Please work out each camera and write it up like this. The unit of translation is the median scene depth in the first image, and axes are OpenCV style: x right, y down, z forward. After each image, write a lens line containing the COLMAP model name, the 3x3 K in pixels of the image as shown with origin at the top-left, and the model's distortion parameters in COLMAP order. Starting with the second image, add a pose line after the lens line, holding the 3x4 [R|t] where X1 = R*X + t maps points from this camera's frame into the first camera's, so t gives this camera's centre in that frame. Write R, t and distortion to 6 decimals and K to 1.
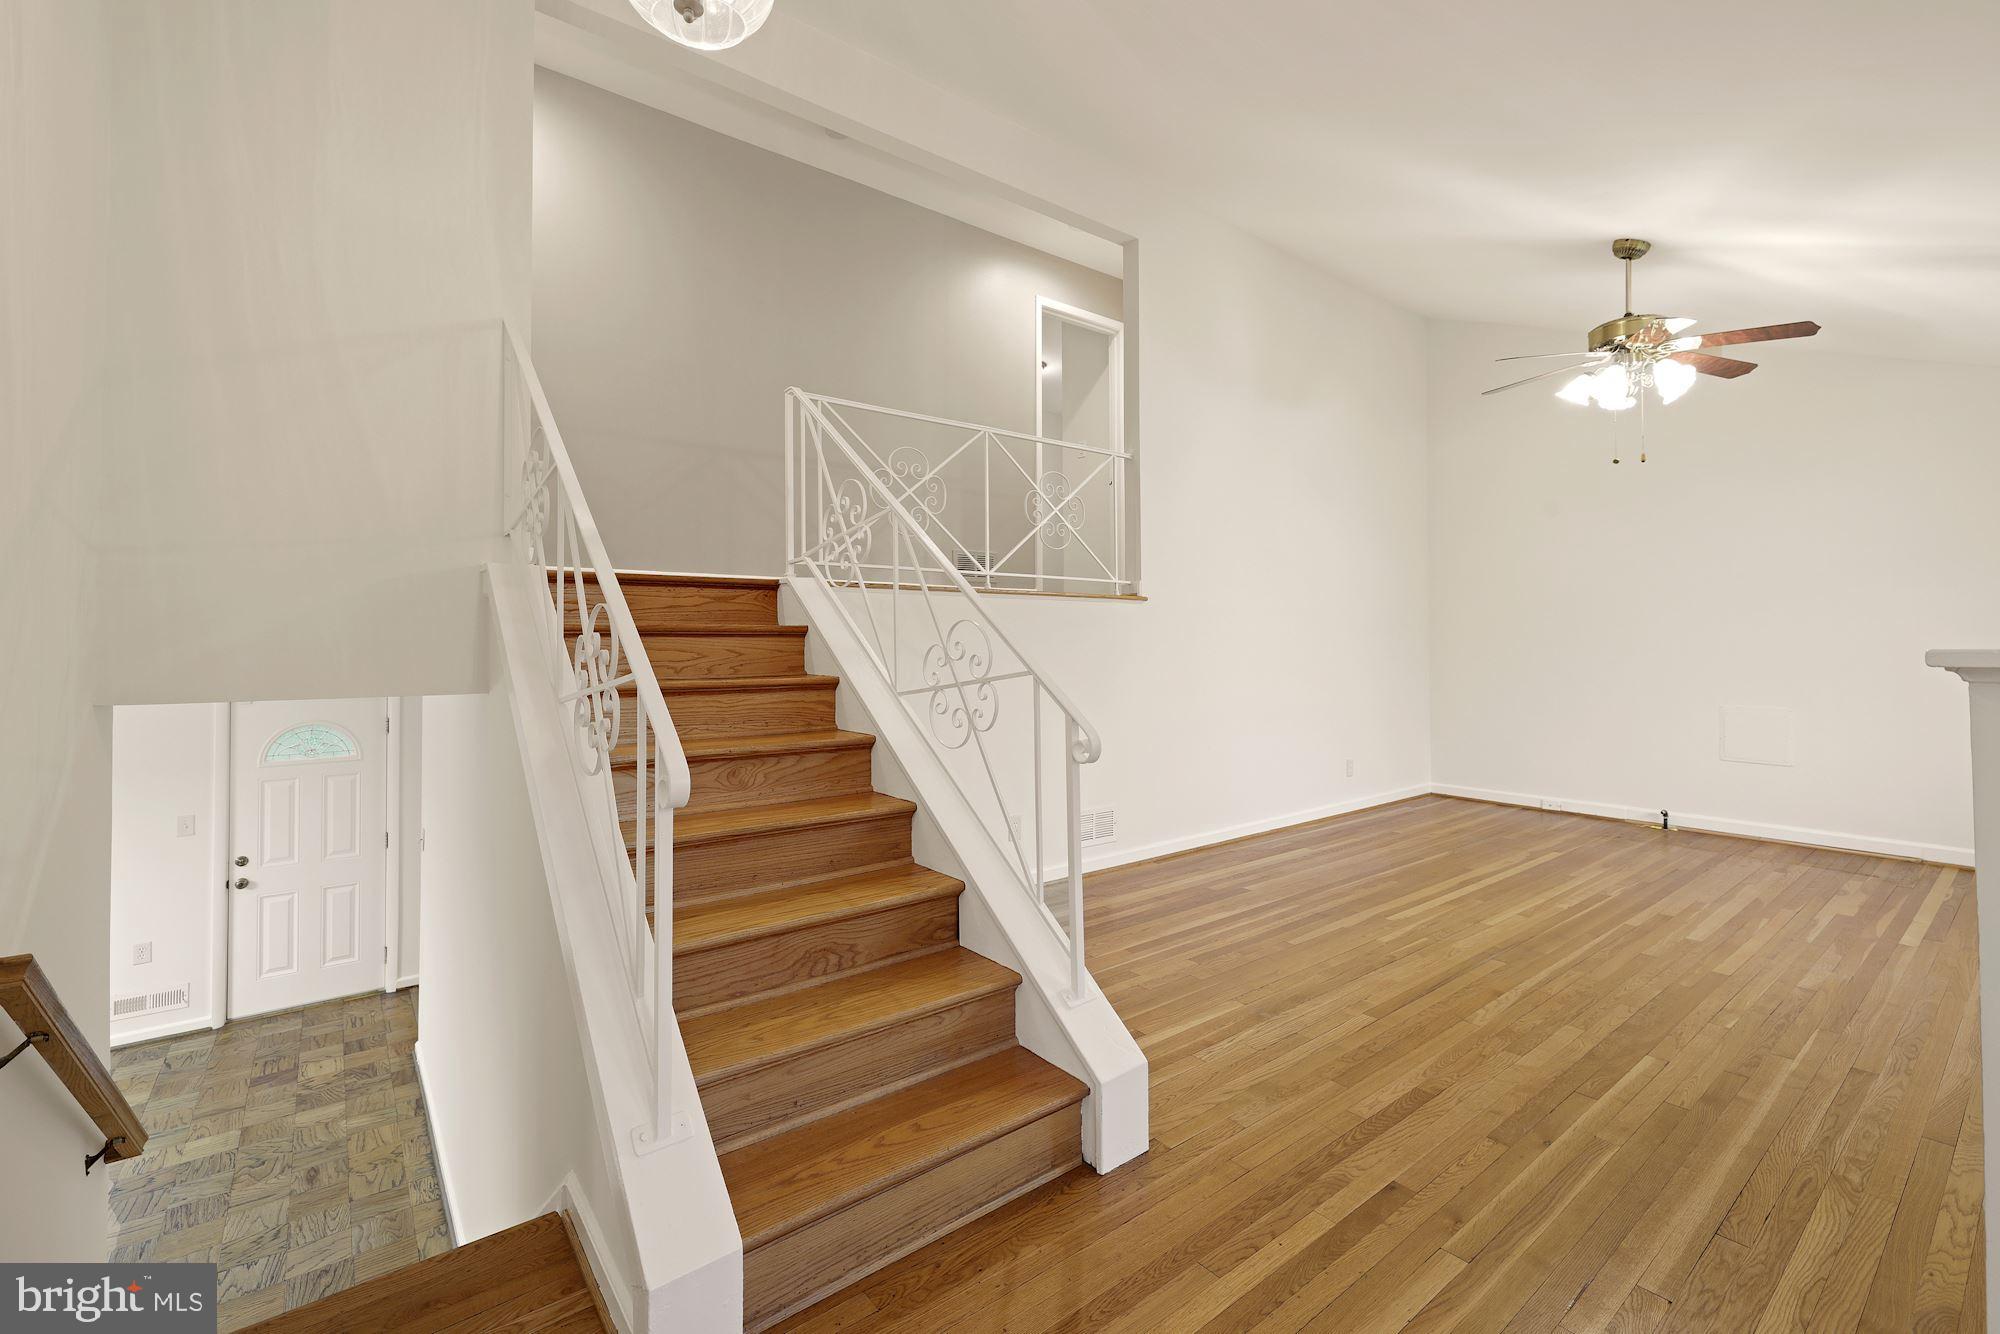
lens RADIAL K [[846.1, 0, 993.2], [0, 846.1, 630.1], [0, 0, 1]] dist [-0.001616, -0.000259]
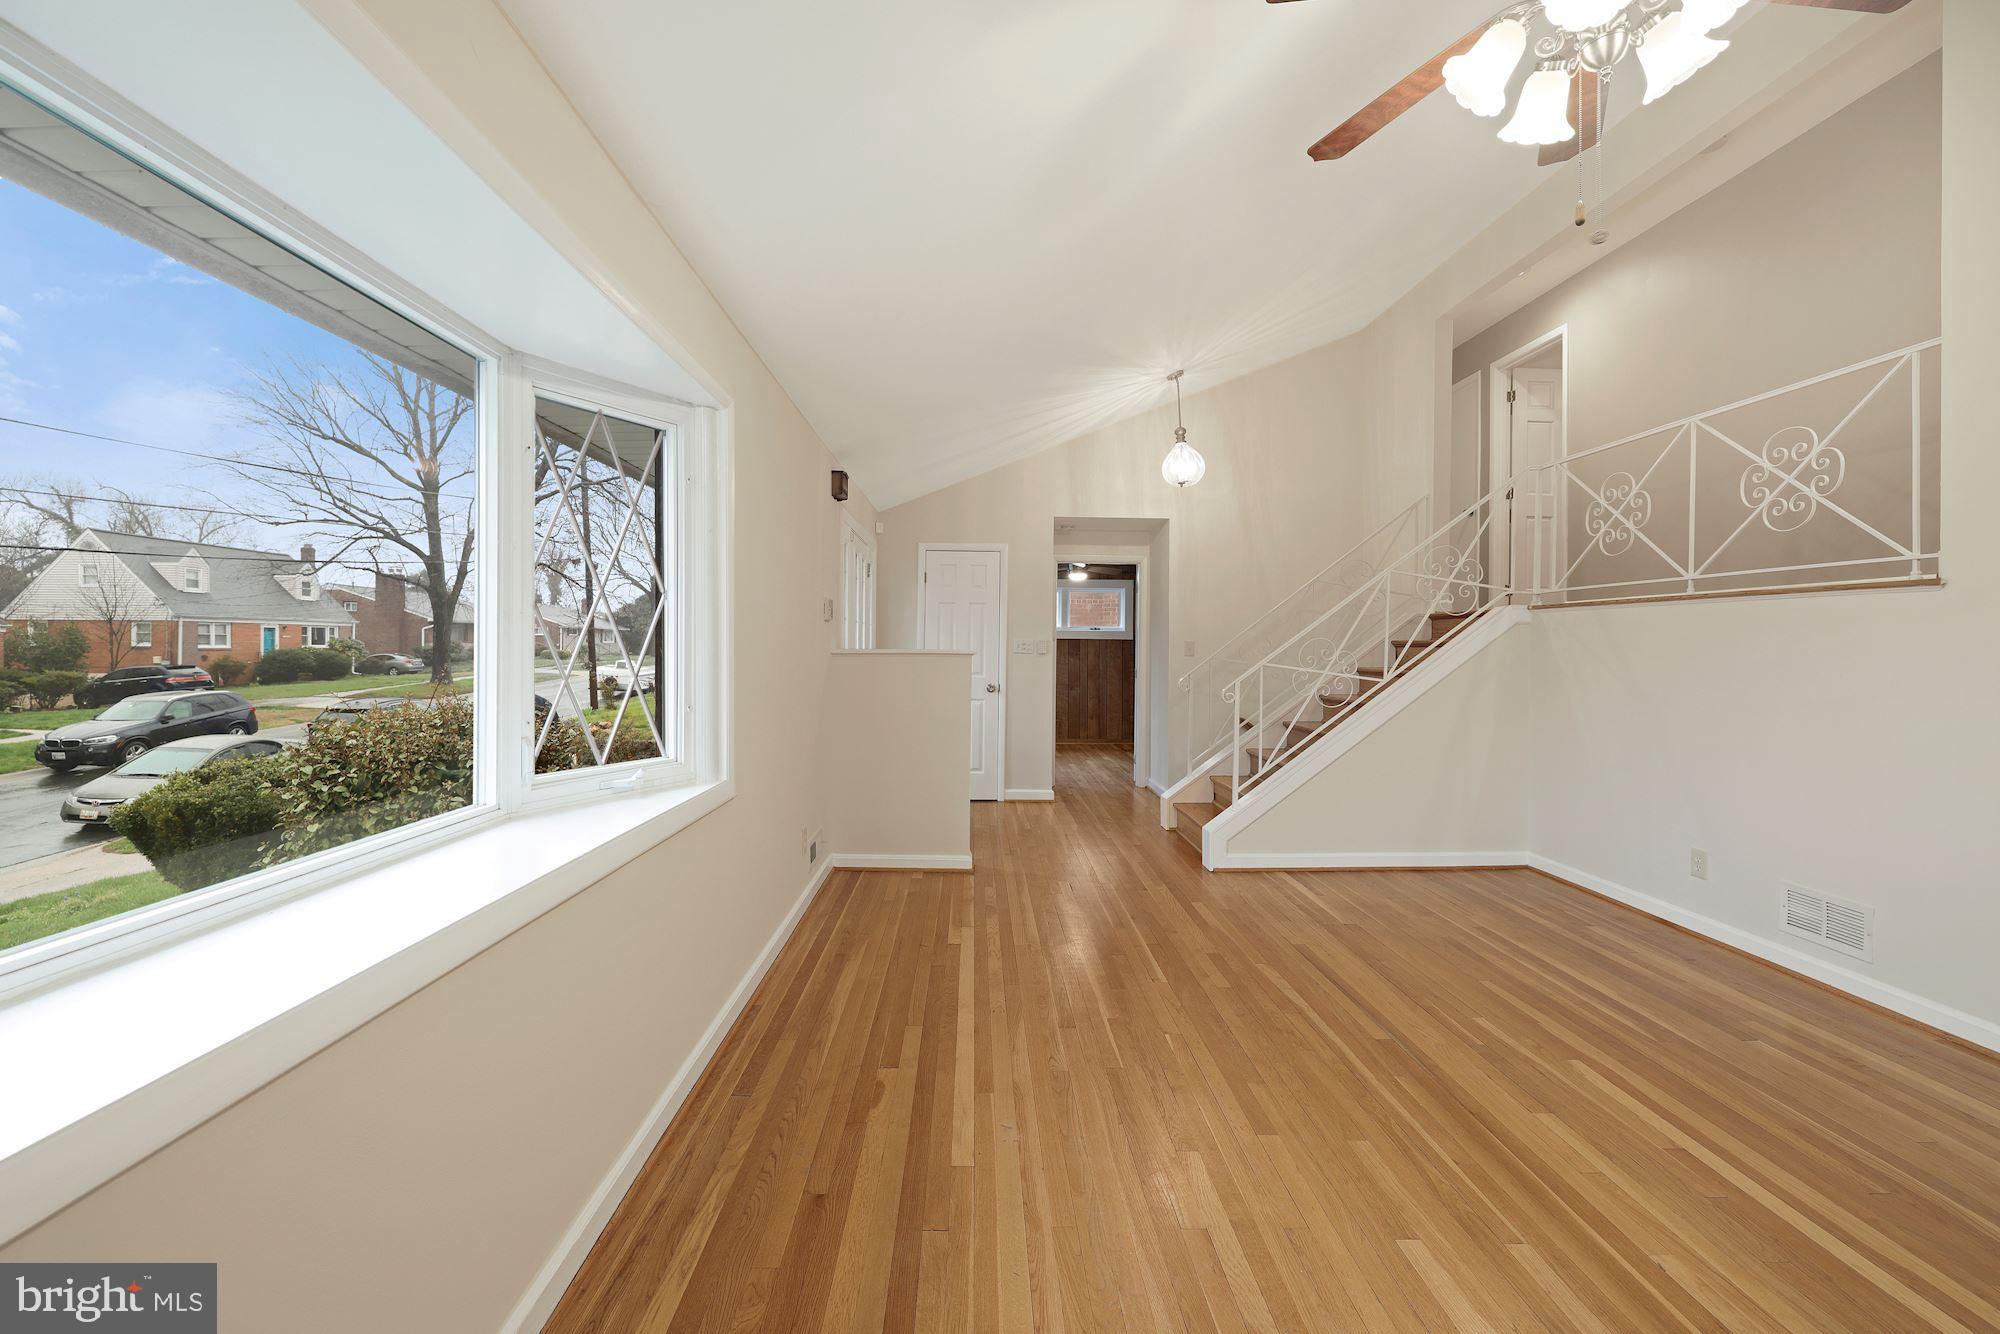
lens RADIAL K [[836.3, 0, 988.7], [0, 836.3, 648.8], [0, 0, 1]] dist [-0.000984, -0.000257]
pose [[-0.594726, 0.004297, -0.803917, 1.484416], [0.008413, 0.999964, -0.000879, 0.005586], [0.803885, -0.007286, -0.594740, 1.176393]]
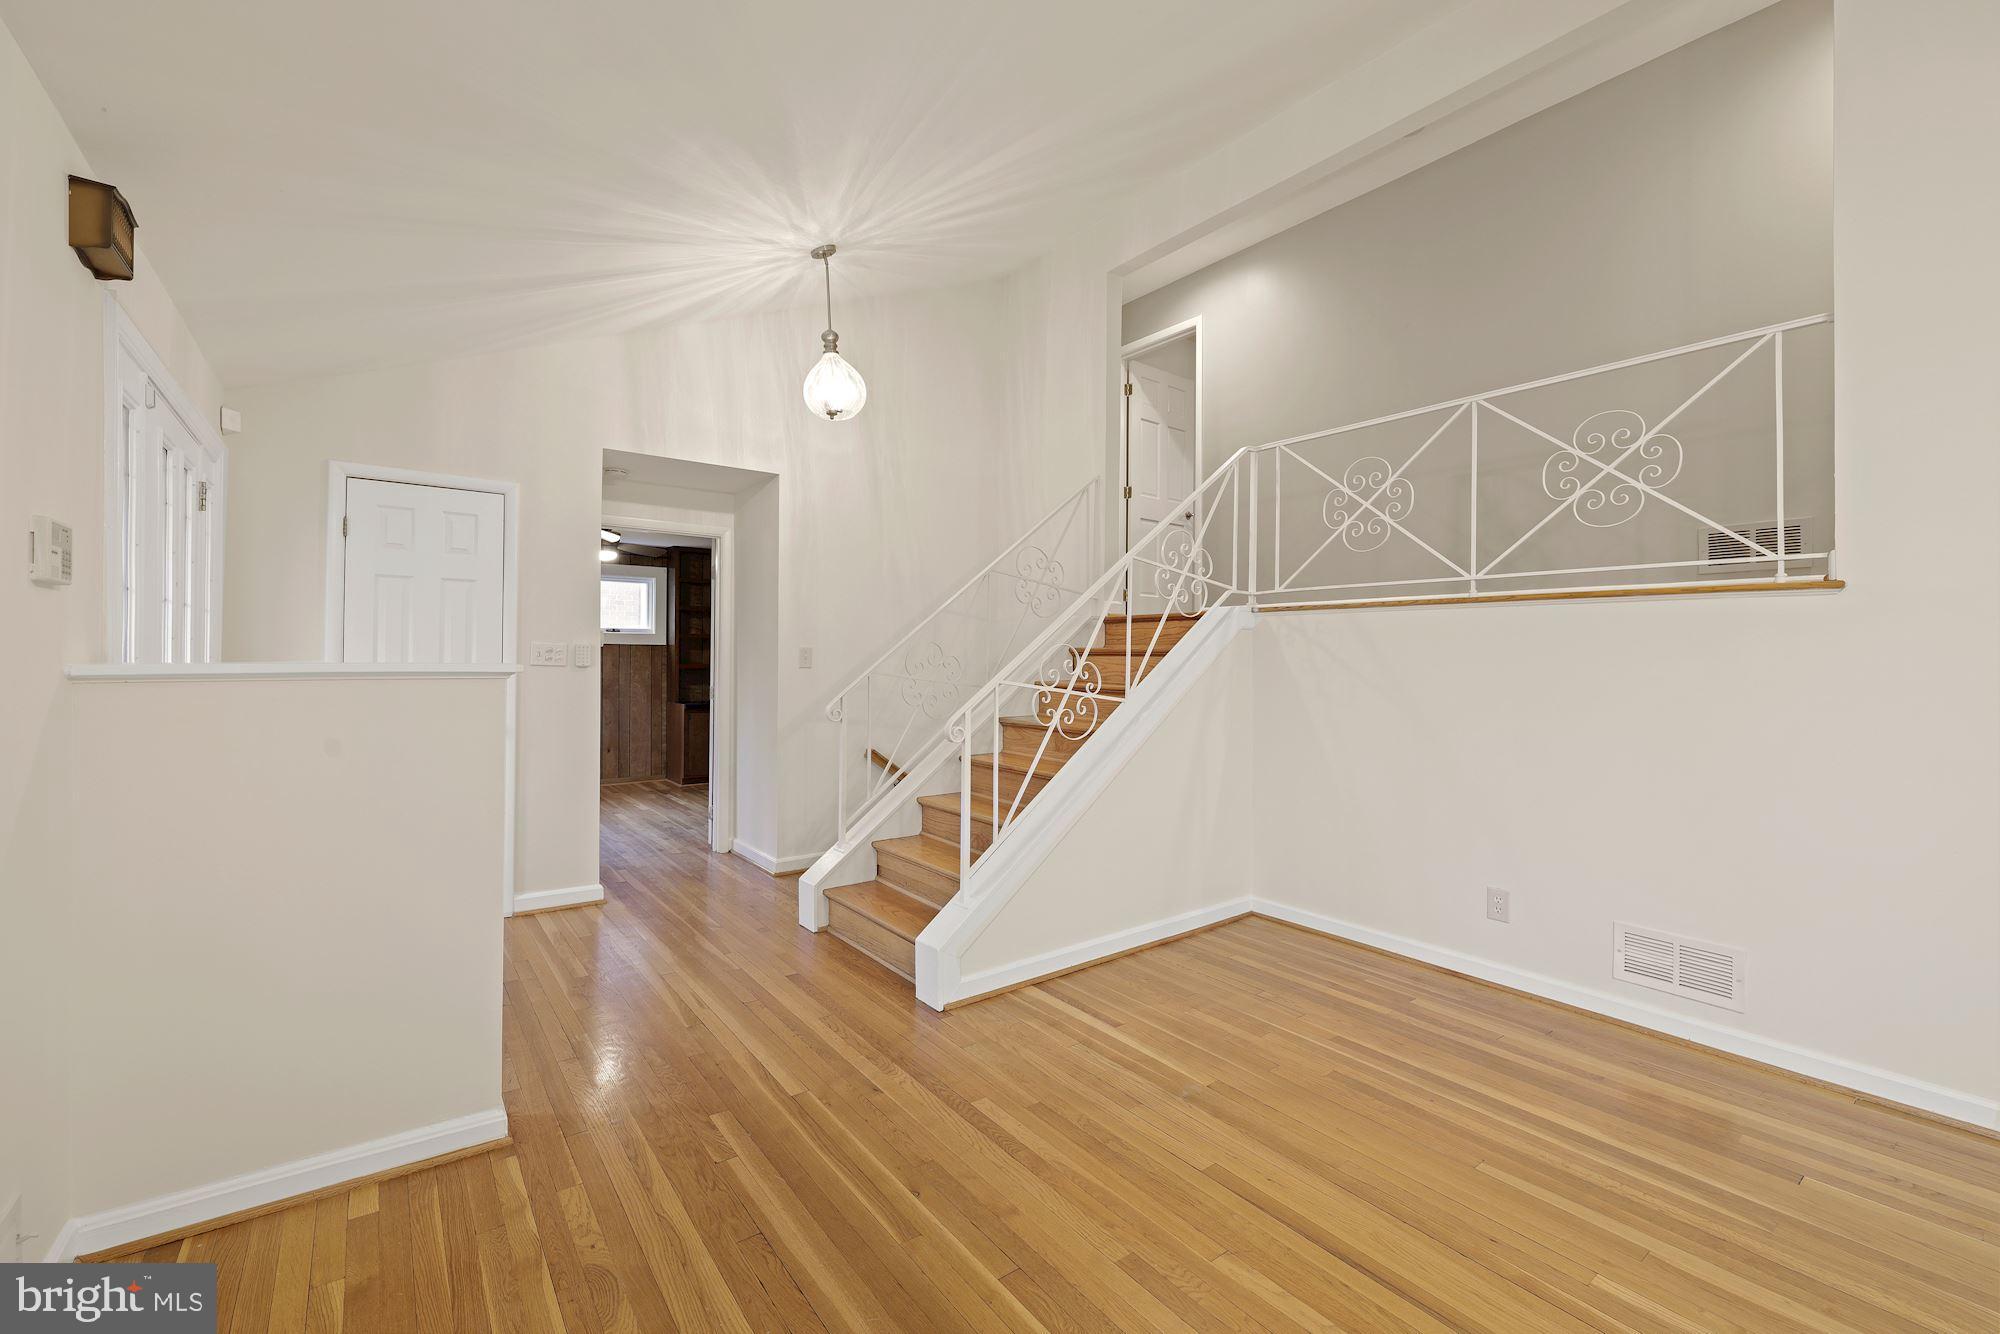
lens RADIAL K [[832.5, 0, 986.5], [0, 832.5, 654.4], [0, 0, 1]] dist [-0.001414, -0.000039]
pose [[-0.020596, 0.003515, -0.999782, 1.009648], [0.008854, 0.999955, 0.003334, -0.000862], [0.999749, -0.008784, -0.020627, 0.701644]]
